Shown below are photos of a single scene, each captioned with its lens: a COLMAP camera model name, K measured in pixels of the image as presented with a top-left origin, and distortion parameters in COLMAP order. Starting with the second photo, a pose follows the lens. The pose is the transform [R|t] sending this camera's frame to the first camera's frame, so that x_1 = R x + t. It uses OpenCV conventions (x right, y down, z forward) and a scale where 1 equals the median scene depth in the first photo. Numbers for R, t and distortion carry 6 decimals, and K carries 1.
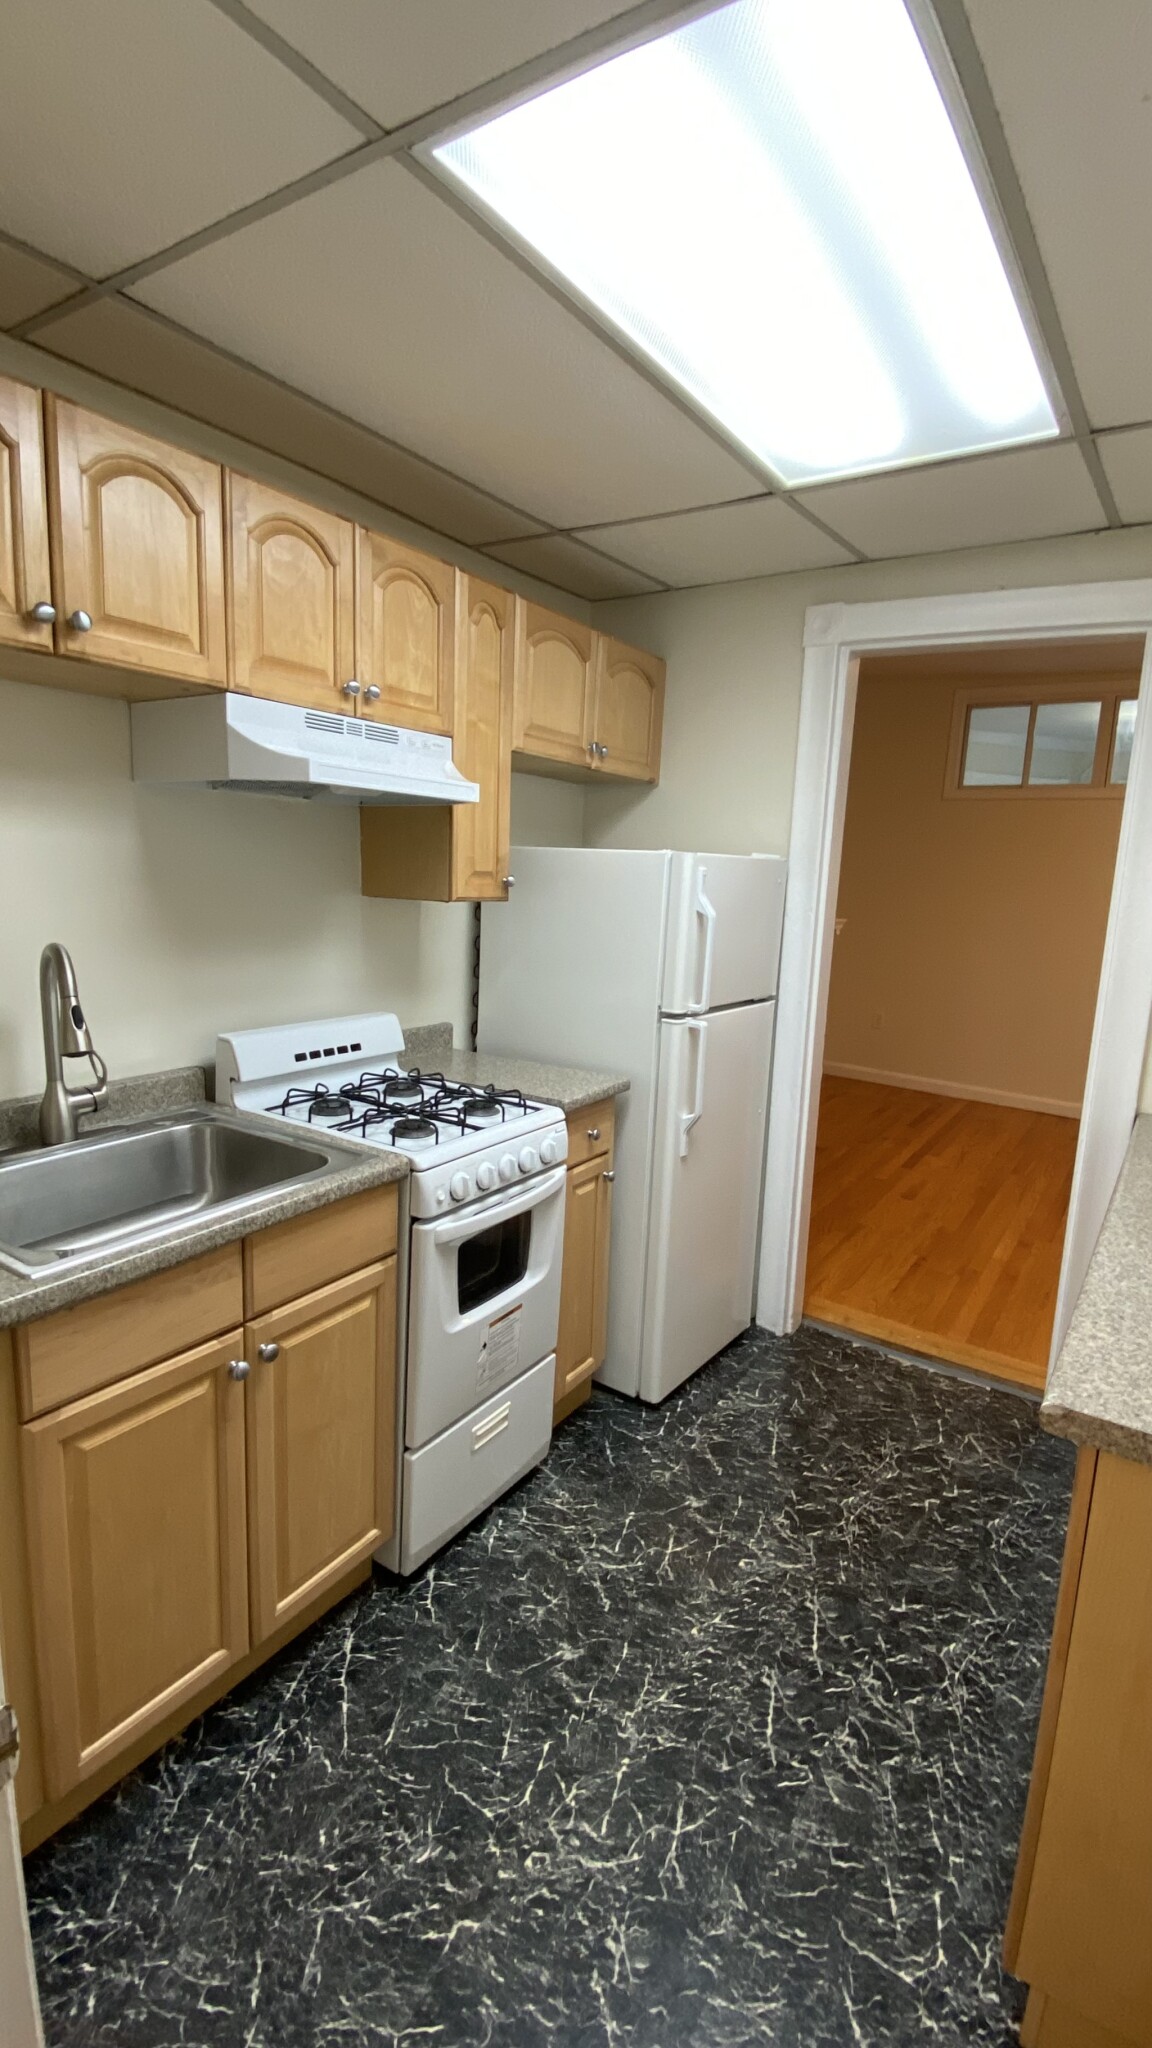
lens RADIAL K [[914.6, 0, 587.9], [0, 914.6, 1023.3], [0, 0, 1]] dist [0.006400, -0.014438]
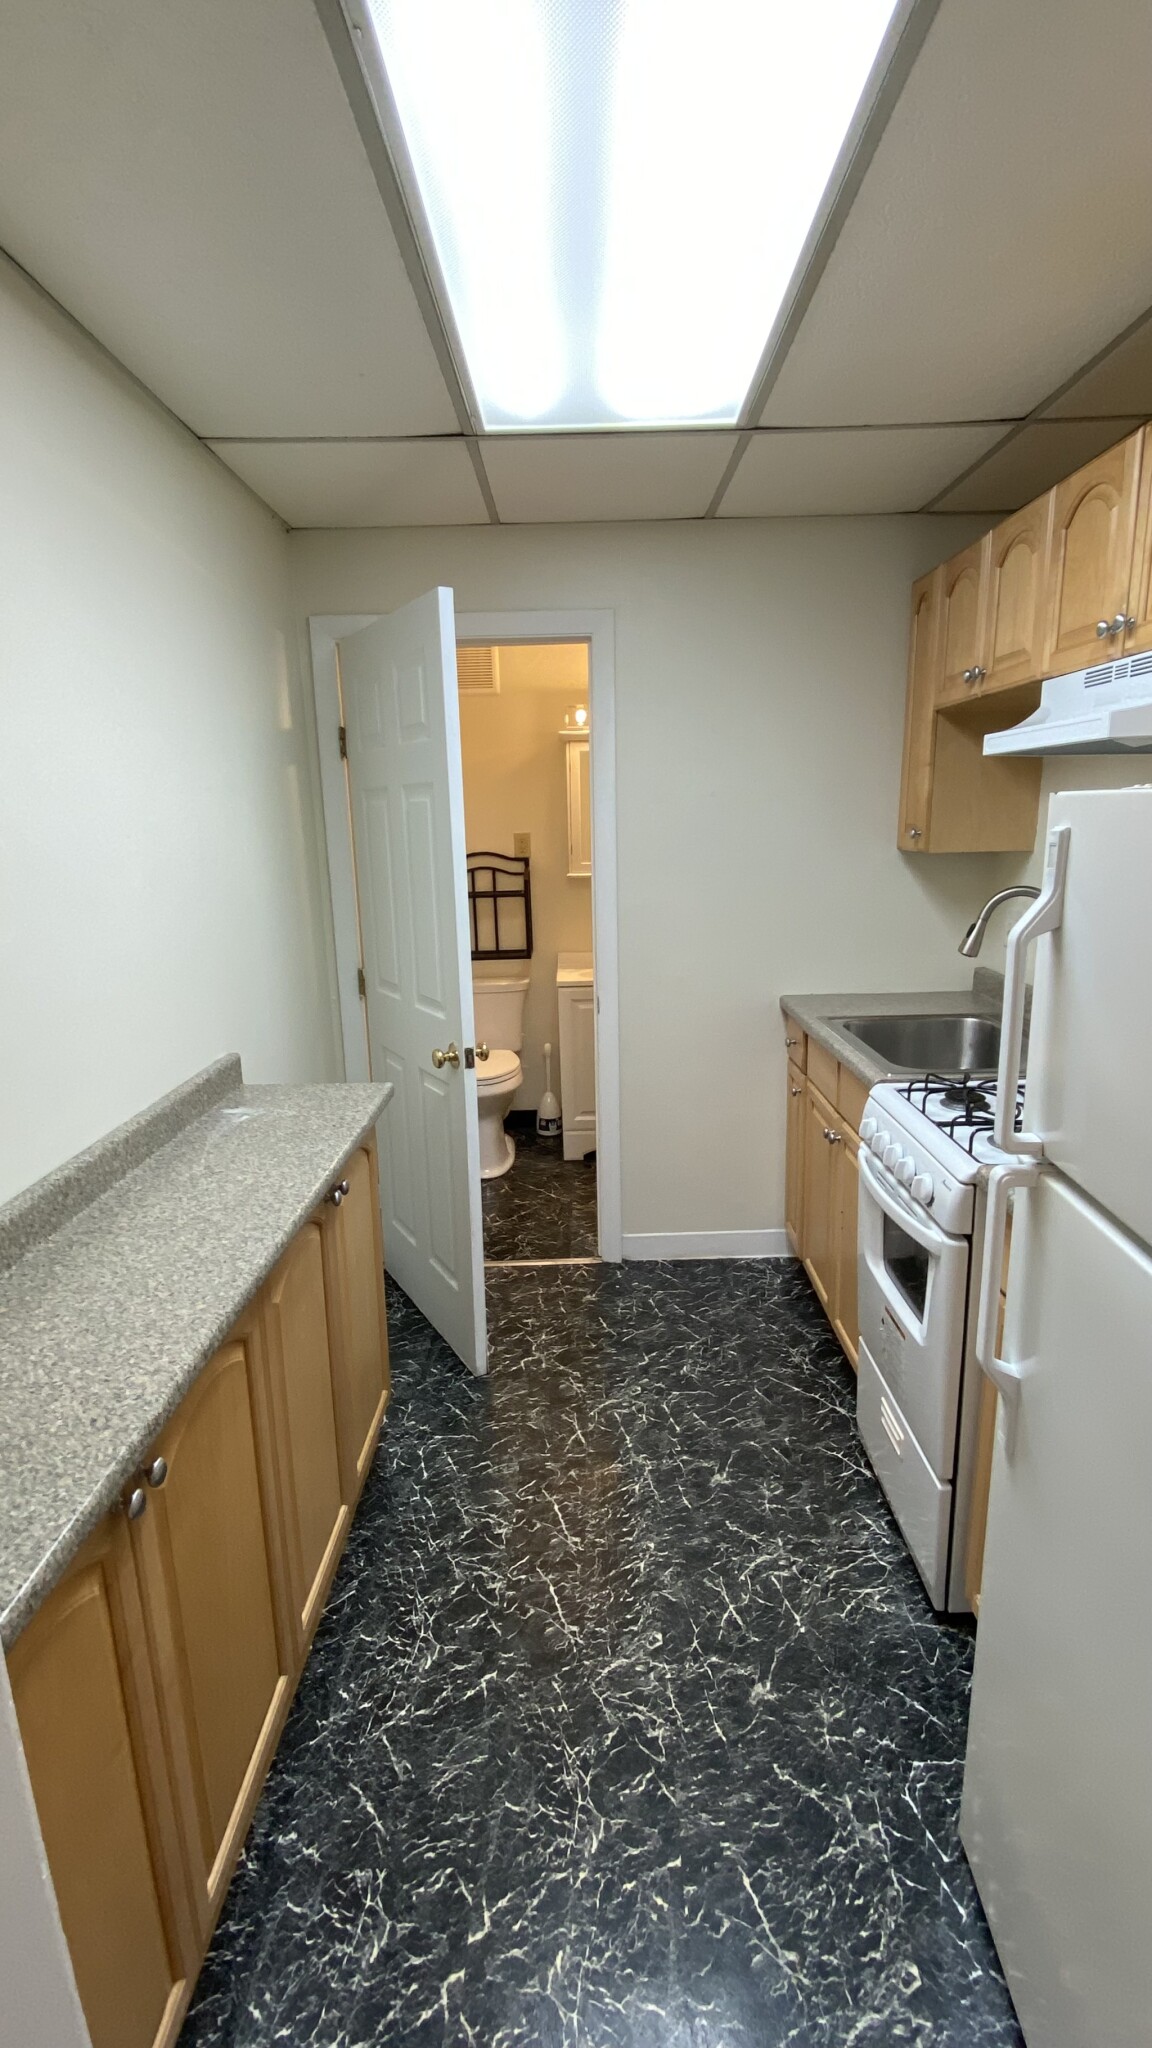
lens RADIAL K [[946.4, 0, 578.4], [0, 946.4, 1019.4], [0, 0, 1]] dist [0.021473, -0.019364]
pose [[-0.837065, 0.099054, -0.538062, 0.758759], [-0.105936, 0.935516, 0.337028, -0.291424], [0.536749, 0.339115, -0.772594, 1.675121]]
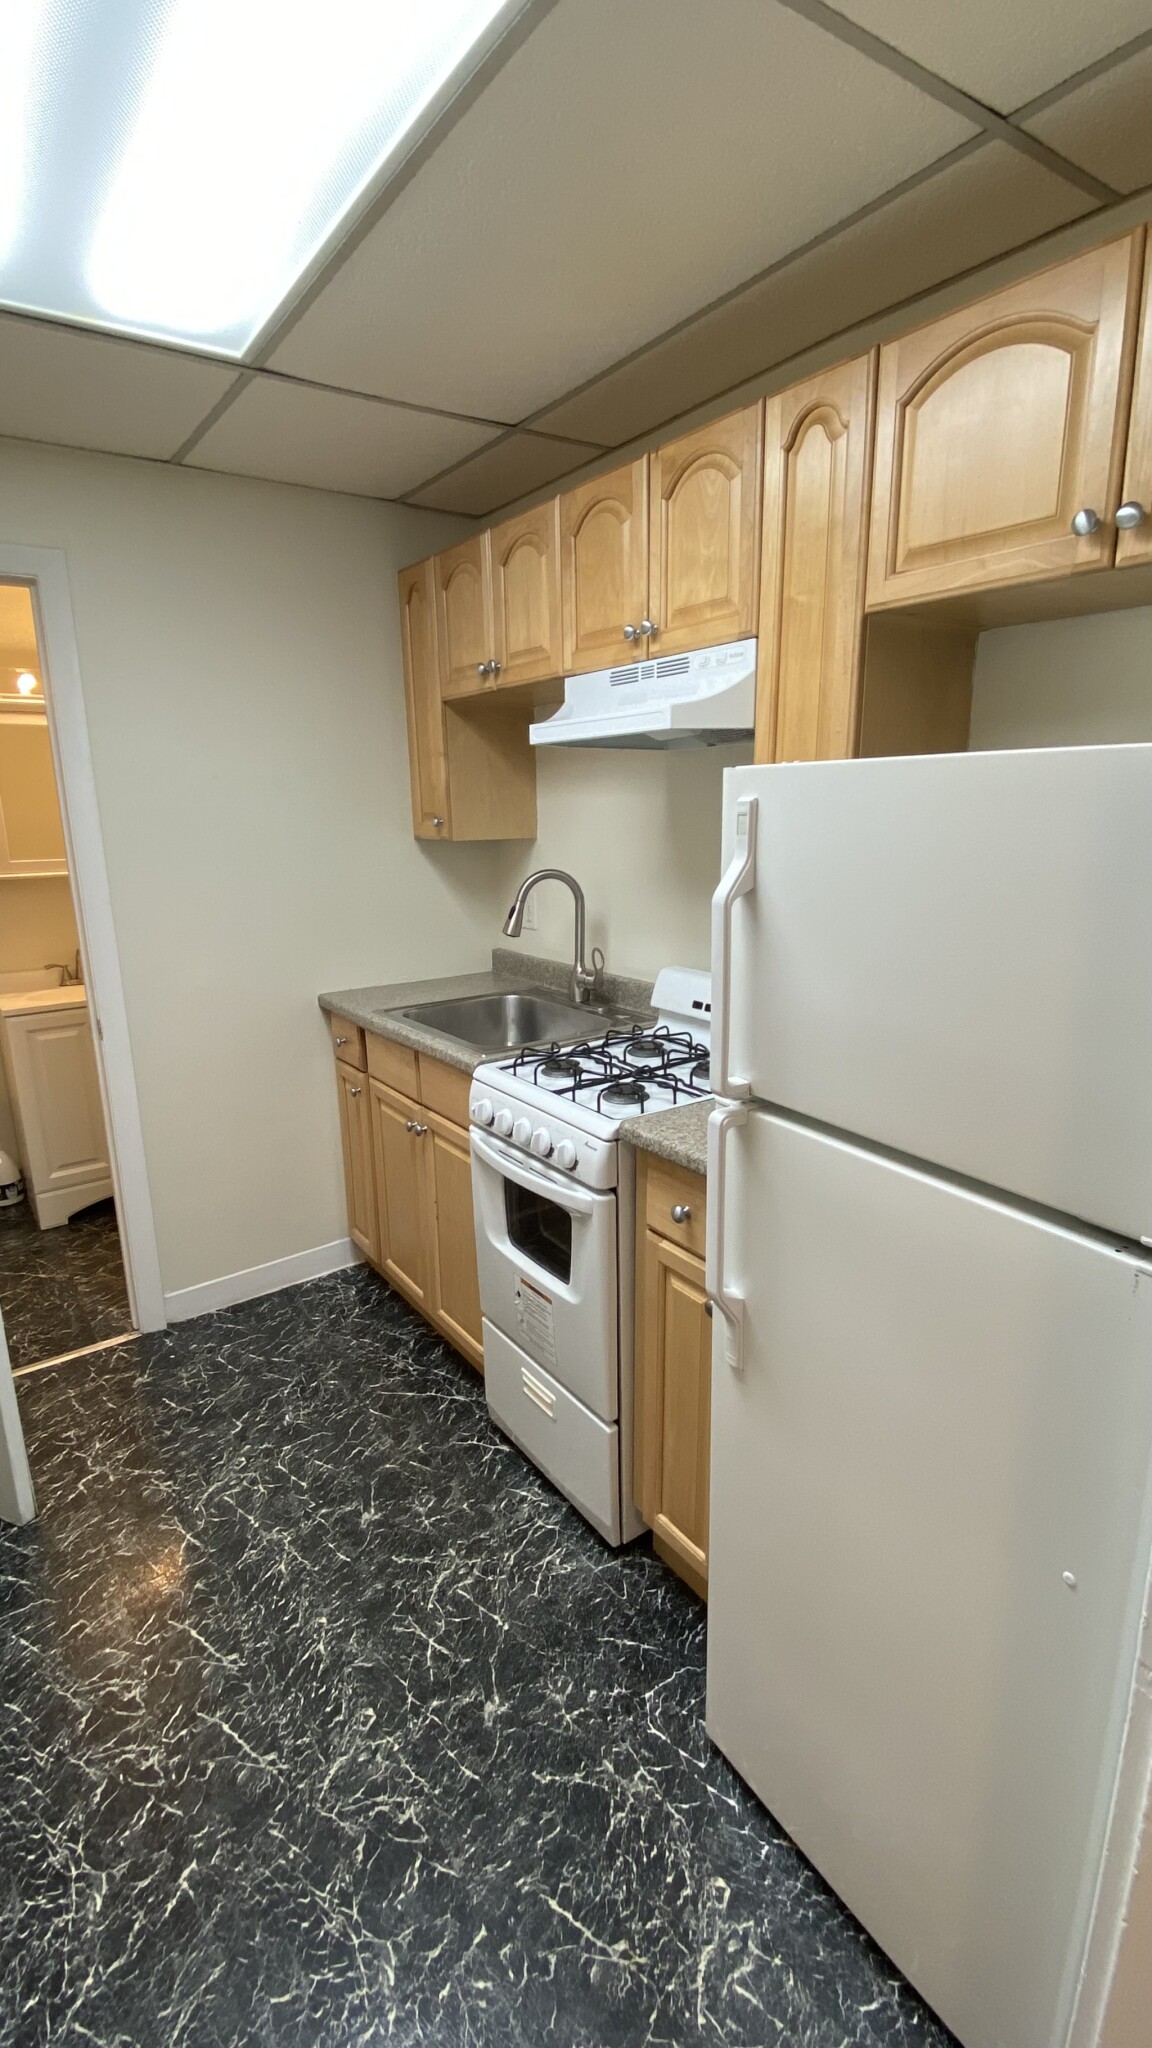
lens RADIAL K [[946.4, 0, 578.4], [0, 946.4, 1019.4], [0, 0, 1]] dist [0.021473, -0.019364]
pose [[-0.368579, 0.181211, -0.911763, 0.842159], [-0.156440, 0.954736, 0.252992, -0.232913], [0.916339, 0.235884, -0.323547, 1.475976]]
